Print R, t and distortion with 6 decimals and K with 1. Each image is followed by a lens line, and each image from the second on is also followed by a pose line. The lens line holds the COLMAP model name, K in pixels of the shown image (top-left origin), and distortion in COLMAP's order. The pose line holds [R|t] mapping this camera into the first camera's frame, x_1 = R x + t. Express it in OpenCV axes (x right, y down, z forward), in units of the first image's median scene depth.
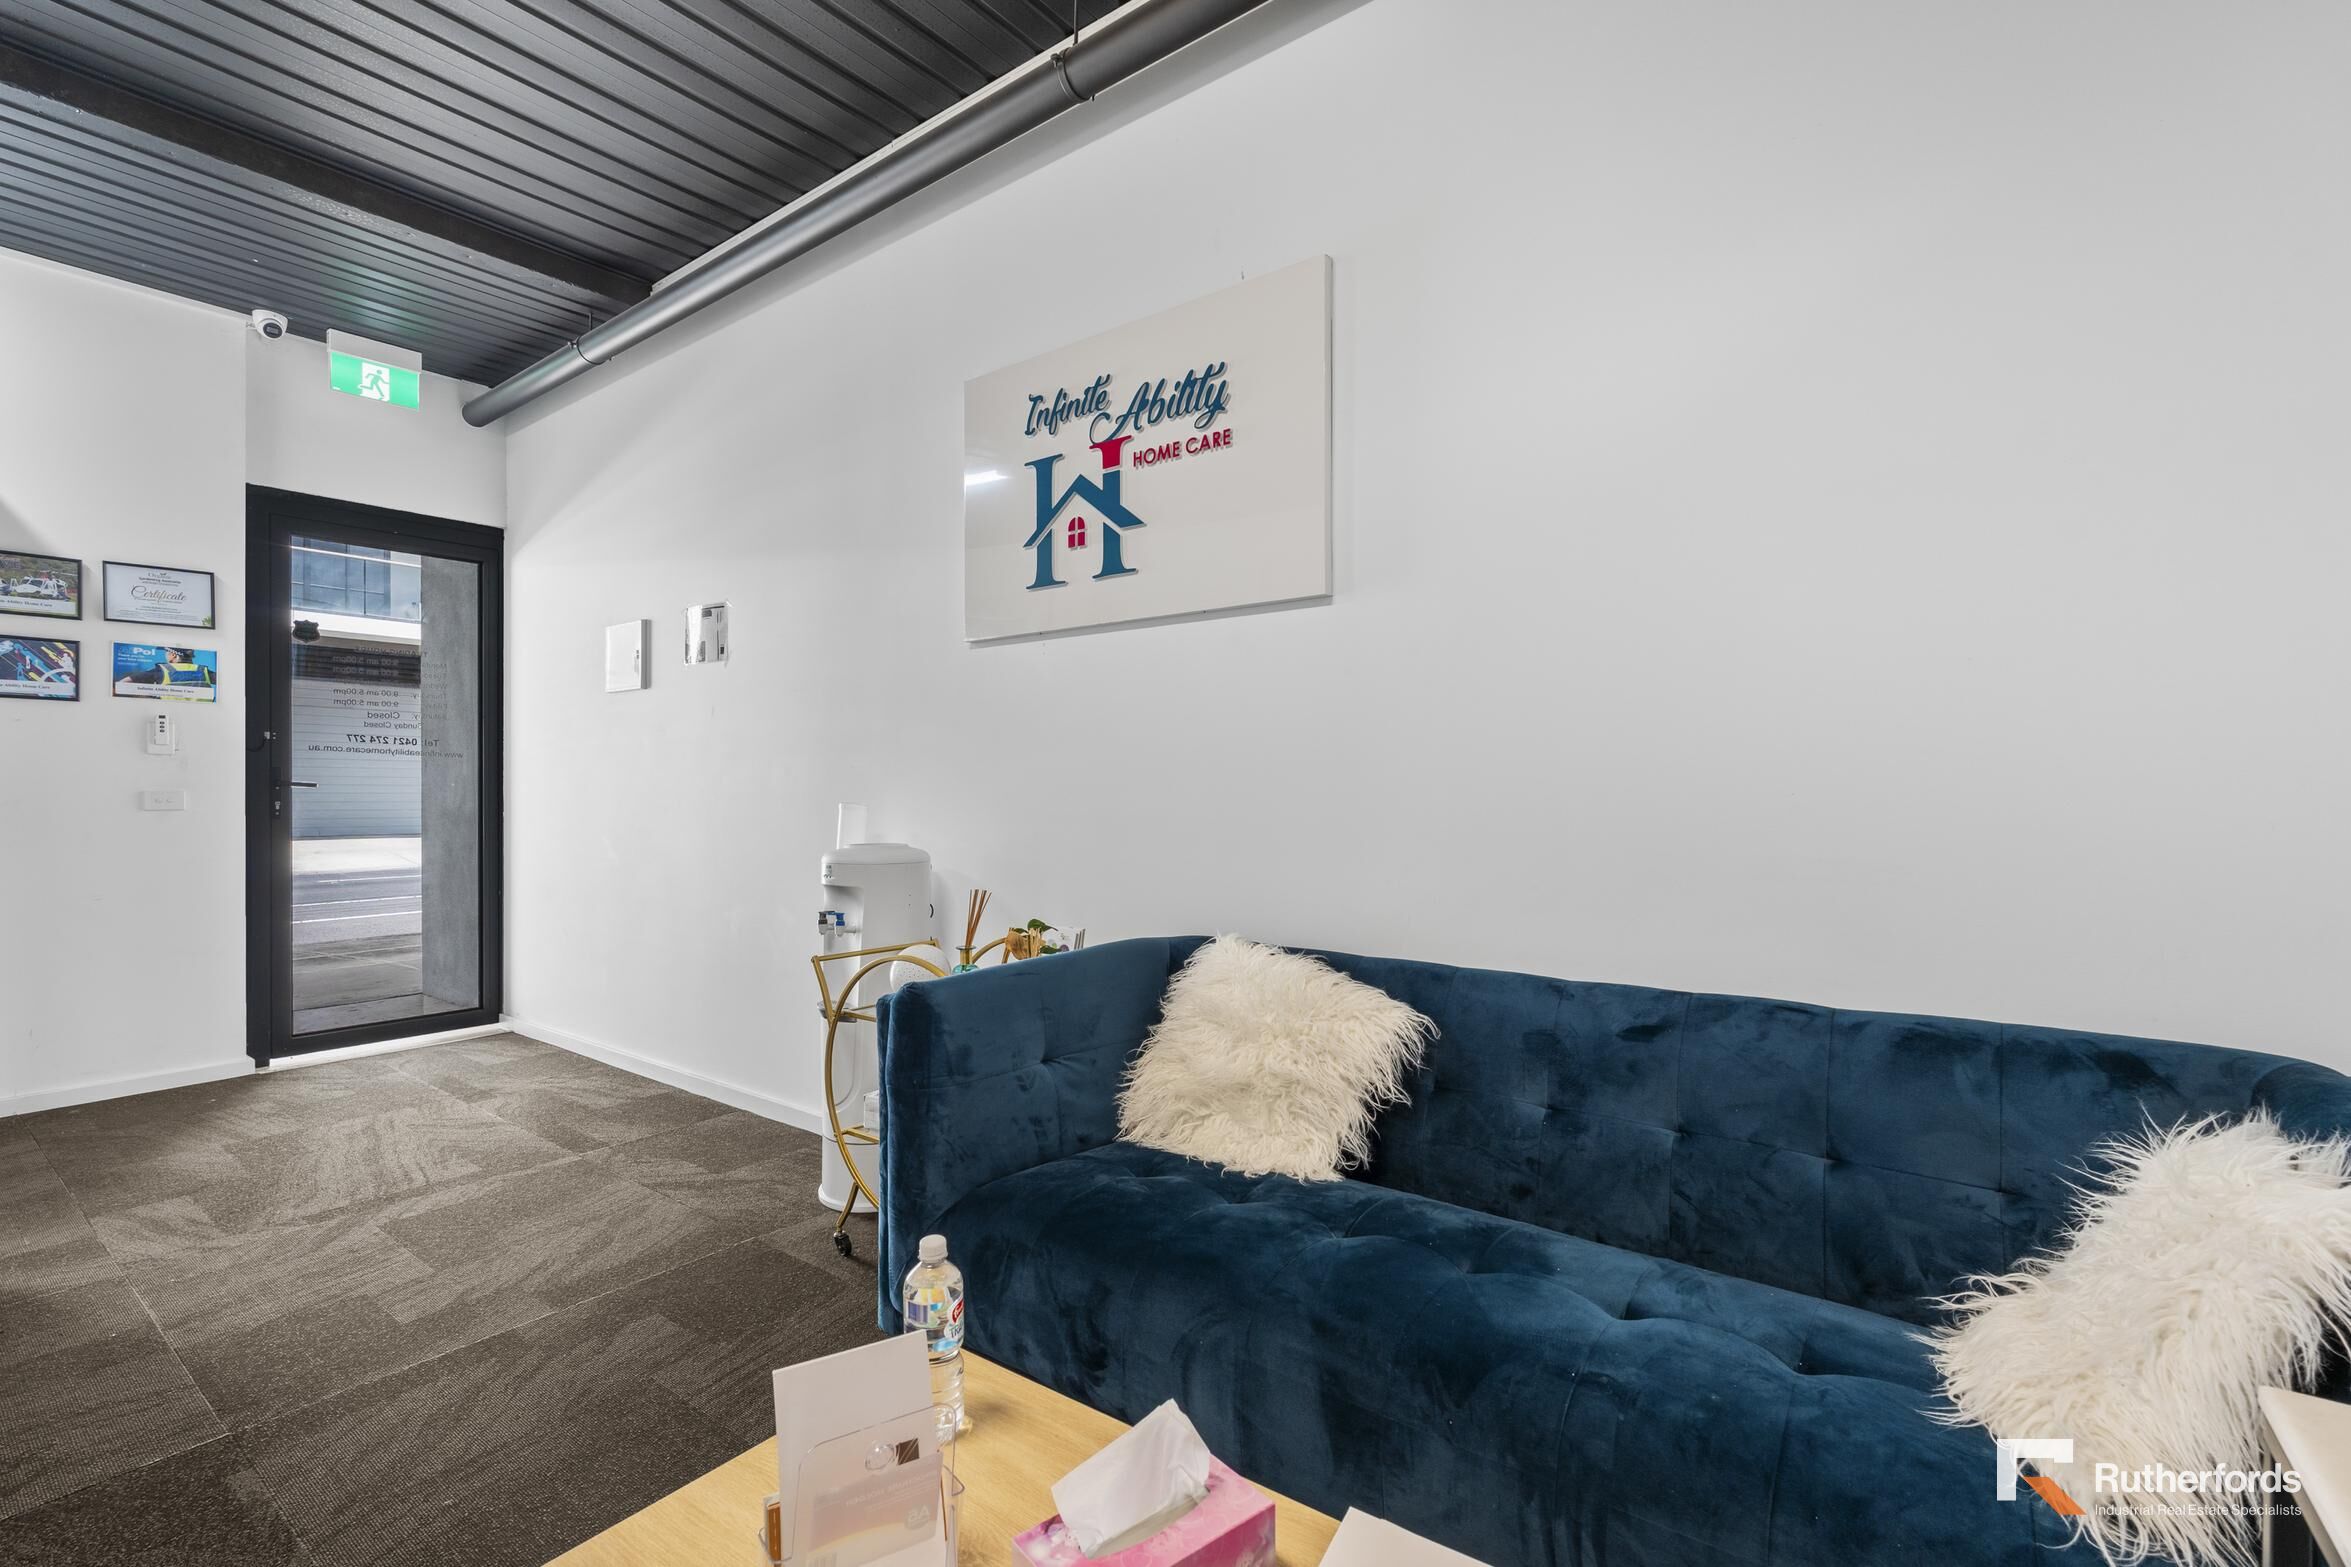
lens RADIAL K [[1033.7, 0, 1176.7], [0, 1033.7, 783.1], [0, 0, 1]] dist [0.001305, 0.000002]
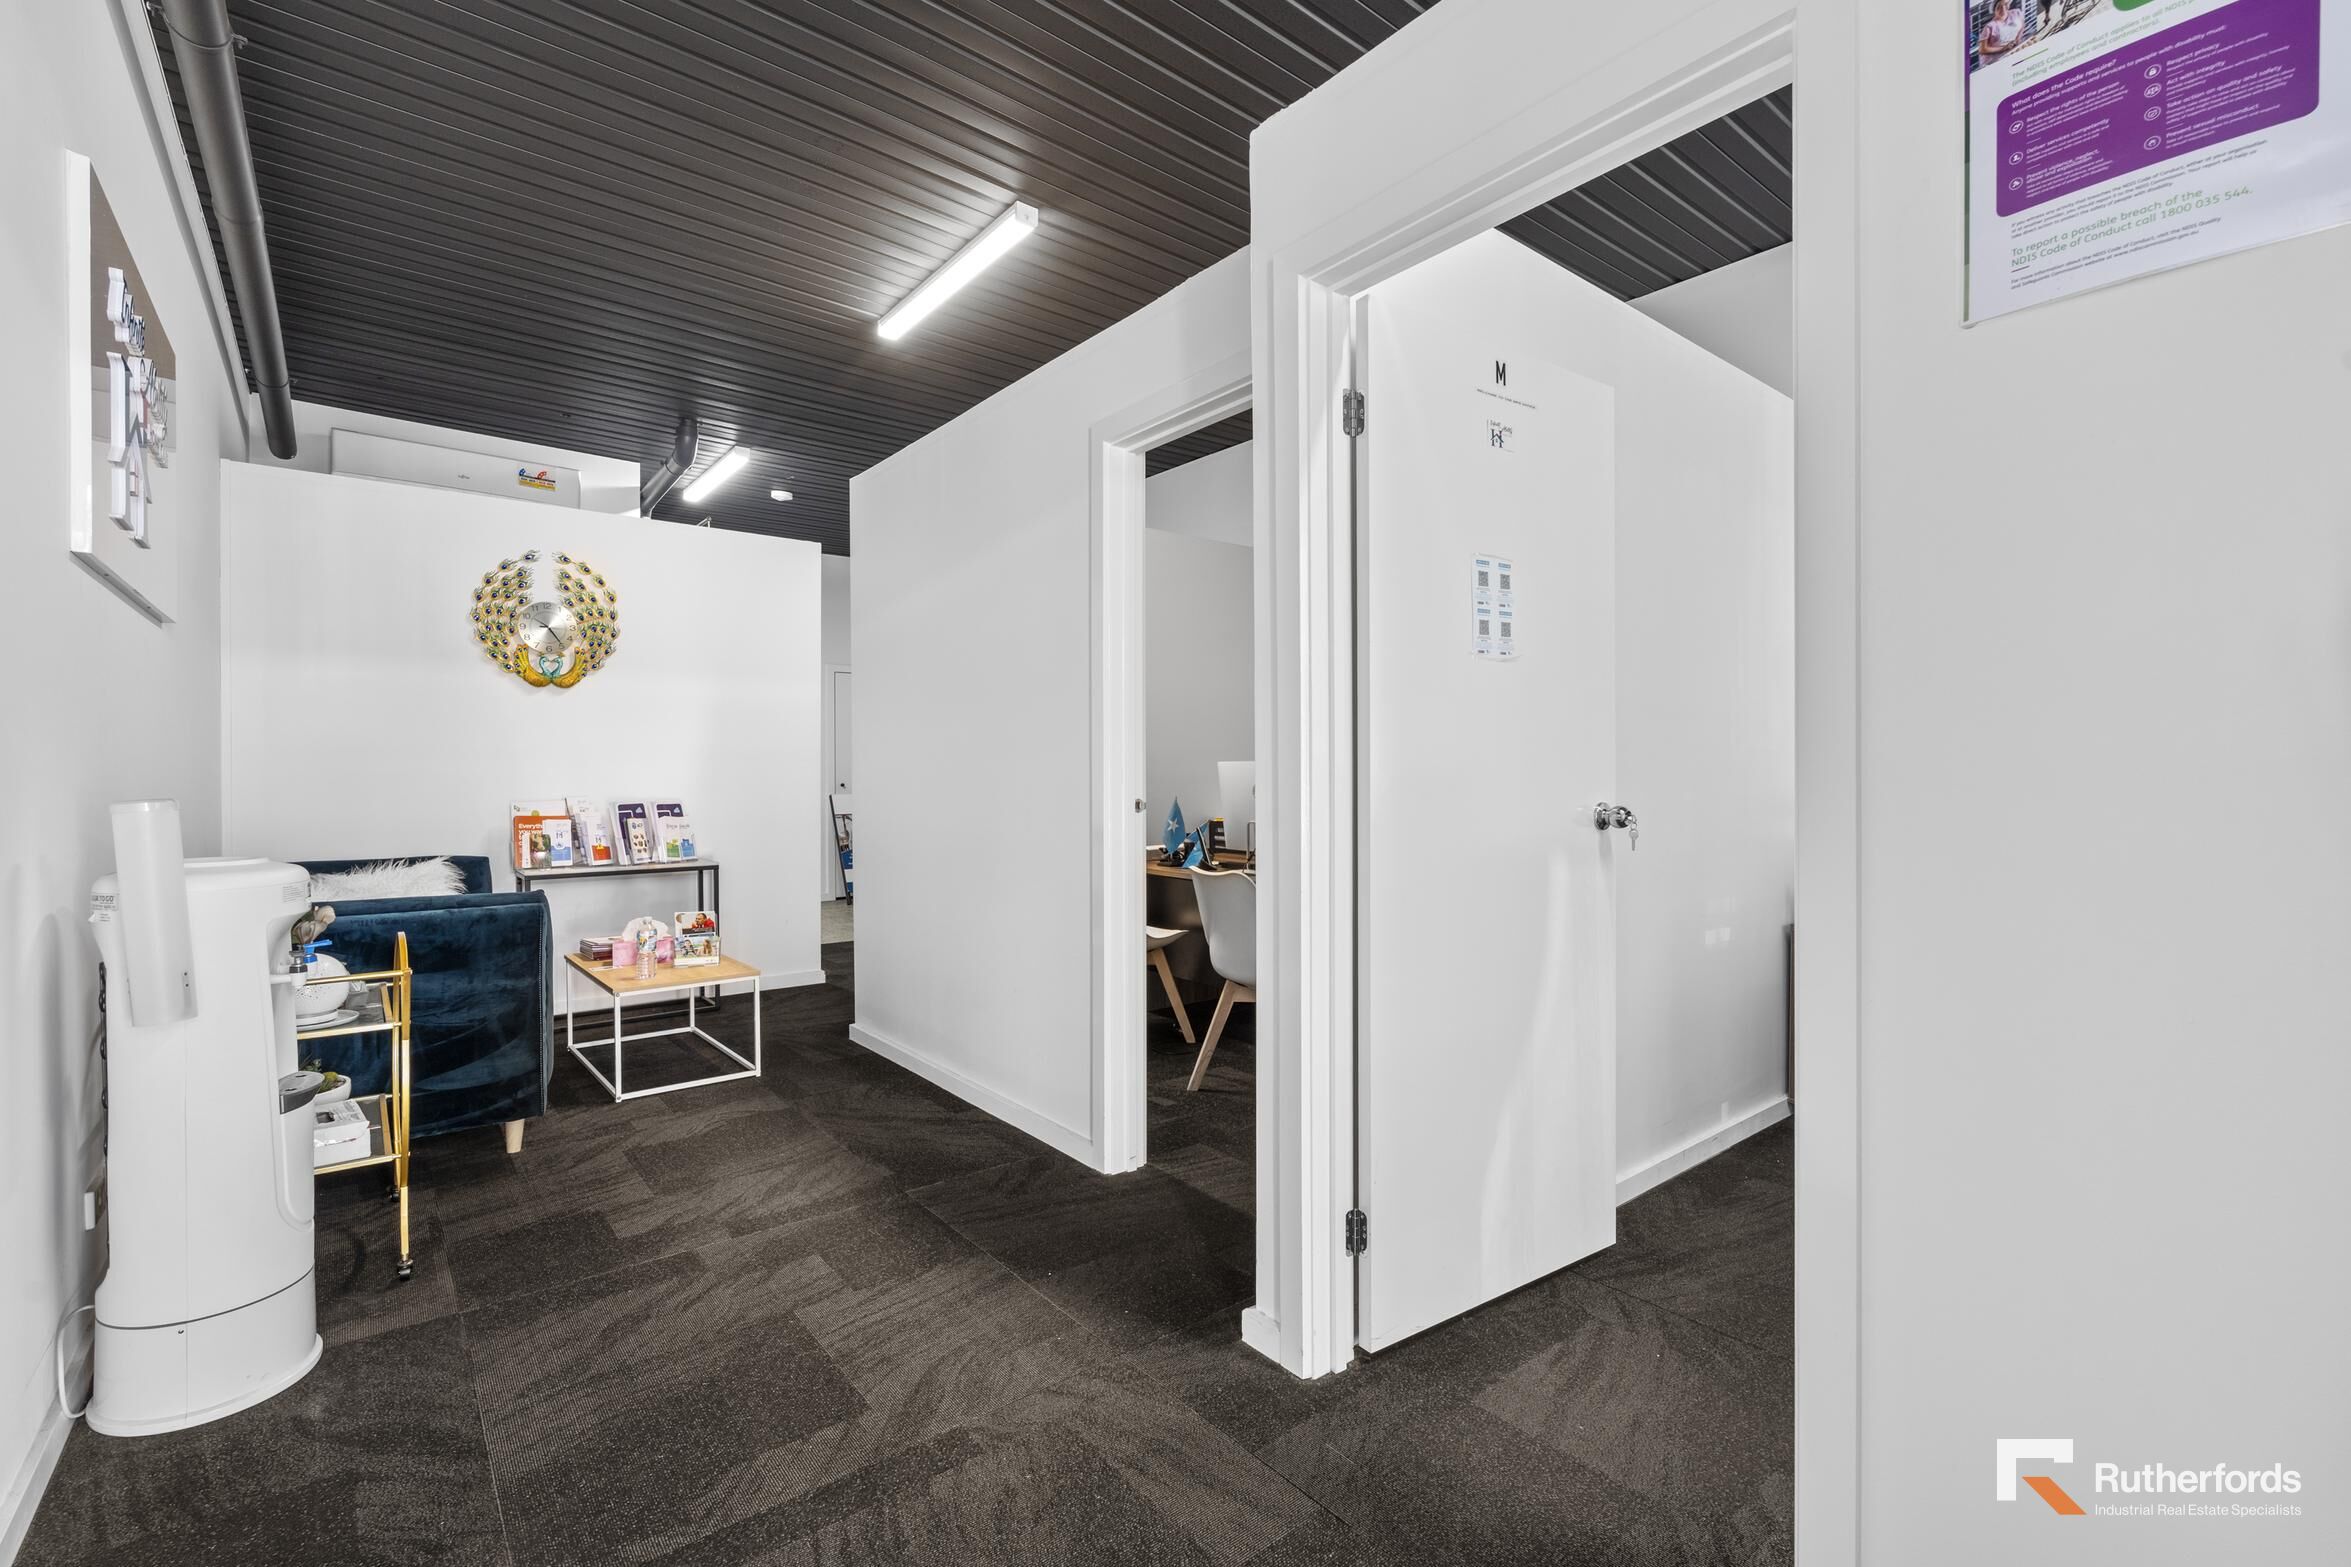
lens RADIAL K [[1033.7, 0, 1180.2], [0, 1033.7, 782.6], [0, 0, 1]] dist [0.001305, 0.000002]
pose [[-0.969795, 0.003236, 0.243899, -1.360295], [0.004445, 0.999980, 0.004403, 0.013463], [-0.243880, 0.005354, -0.969791, 1.924636]]
